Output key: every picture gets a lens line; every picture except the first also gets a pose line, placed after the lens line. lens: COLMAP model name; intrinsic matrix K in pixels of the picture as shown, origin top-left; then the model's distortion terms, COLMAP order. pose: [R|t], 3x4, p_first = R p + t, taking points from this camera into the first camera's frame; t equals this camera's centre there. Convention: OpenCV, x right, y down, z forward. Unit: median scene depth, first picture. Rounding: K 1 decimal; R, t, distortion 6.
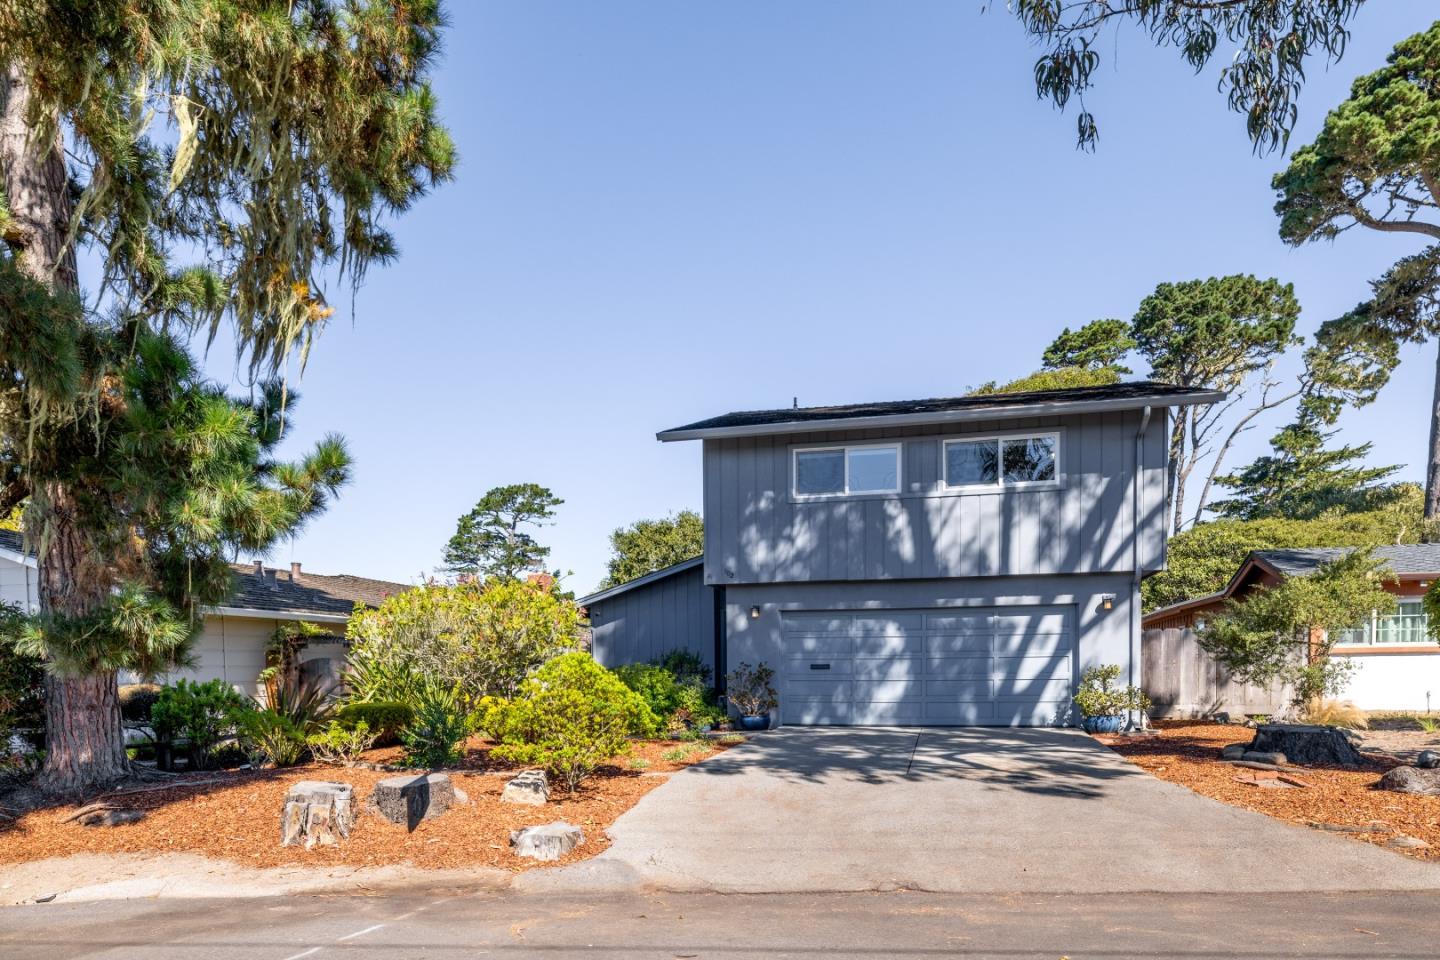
lens RADIAL K [[1095.1, 0, 664.5], [0, 1095.1, 583.1], [0, 0, 1]] dist [-0.006164, 0.006260]
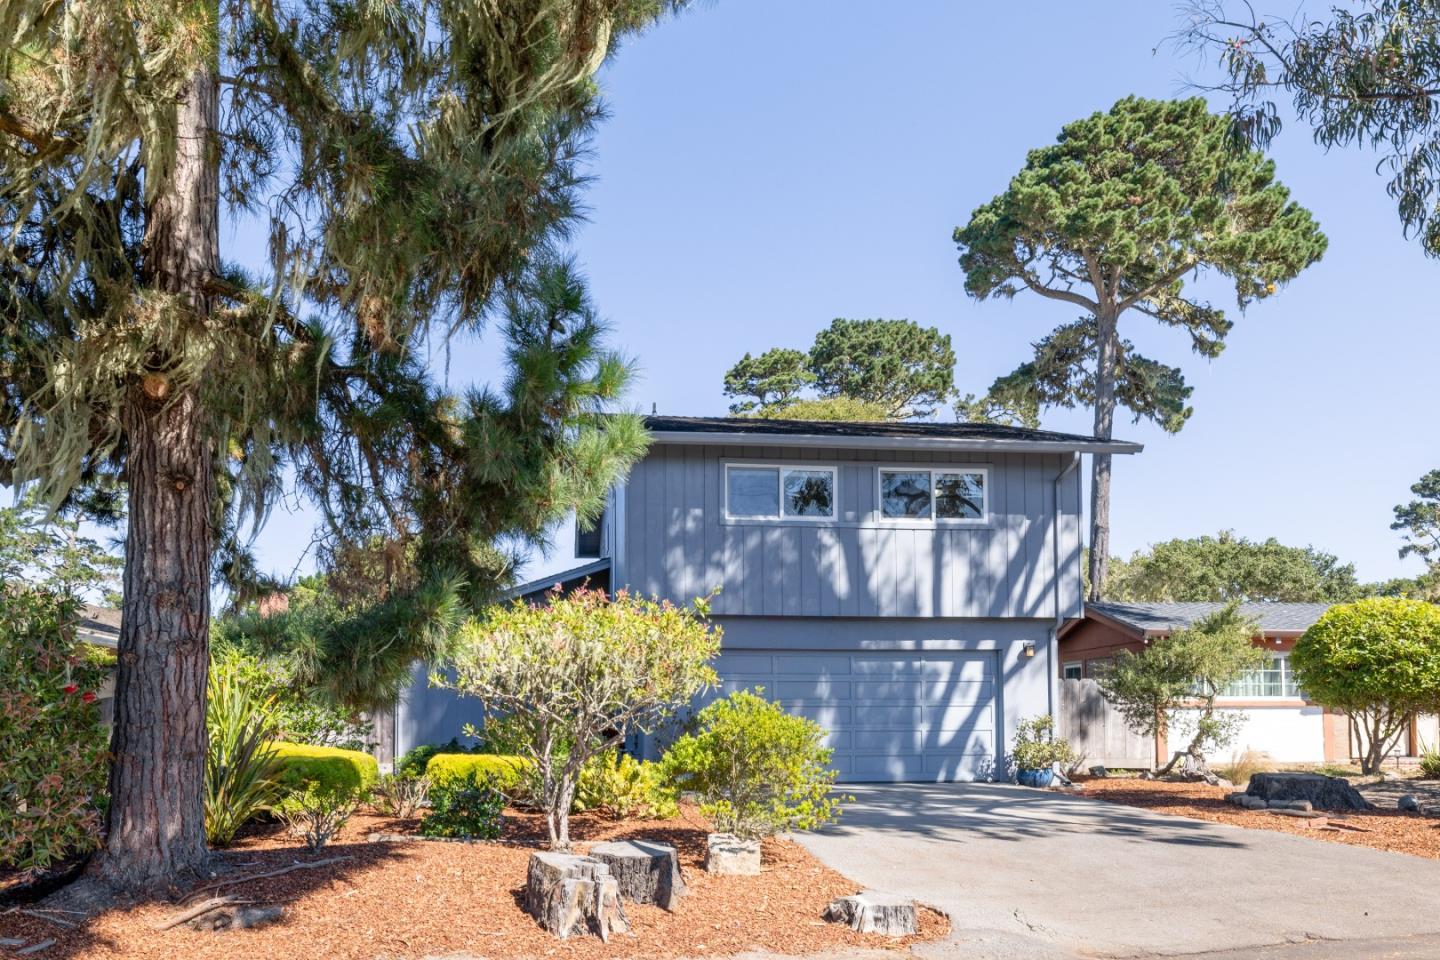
lens RADIAL K [[1294.2, 0, 729.1], [0, 1294.2, 496.0], [0, 0, 1]] dist [-0.003134, 0.011899]
pose [[0.918737, 0.074317, 0.387813, -0.281437], [-0.036272, 0.993861, -0.104524, 0.011768], [-0.393200, 0.081963, 0.915792, 0.051673]]
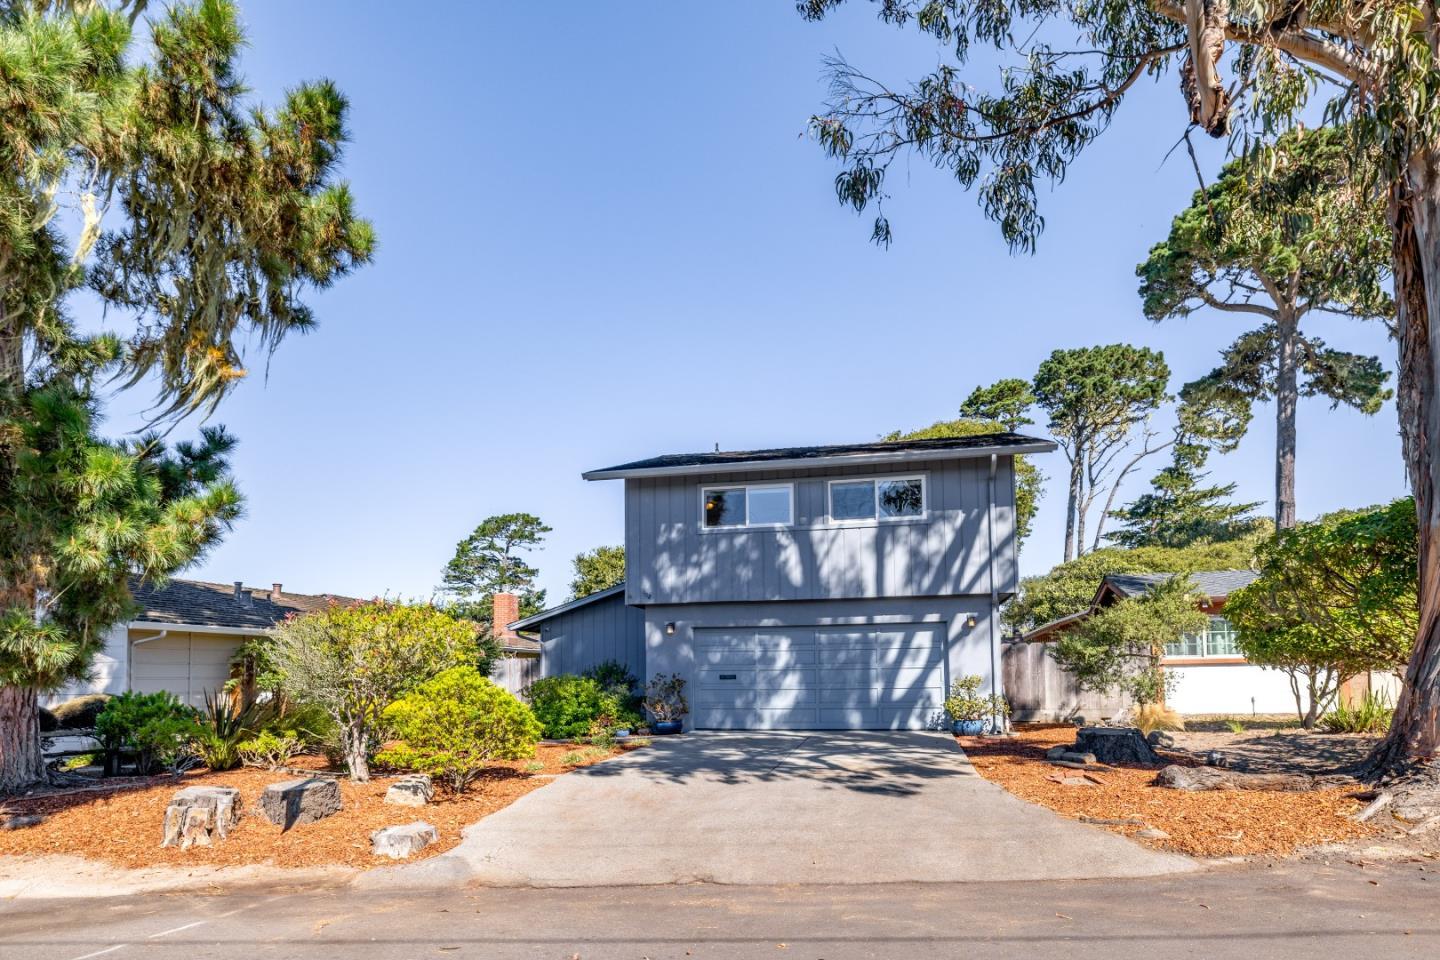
lens RADIAL K [[953.2, 0, 694.8], [0, 953.2, 489.8], [0, 0, 1]] dist [-0.003969, 0.002994]
pose [[0.998926, 0.006803, 0.045826, 0.066197], [-0.001472, 0.993320, -0.115380, -0.003130], [-0.046305, 0.115189, 0.992264, -0.007357]]
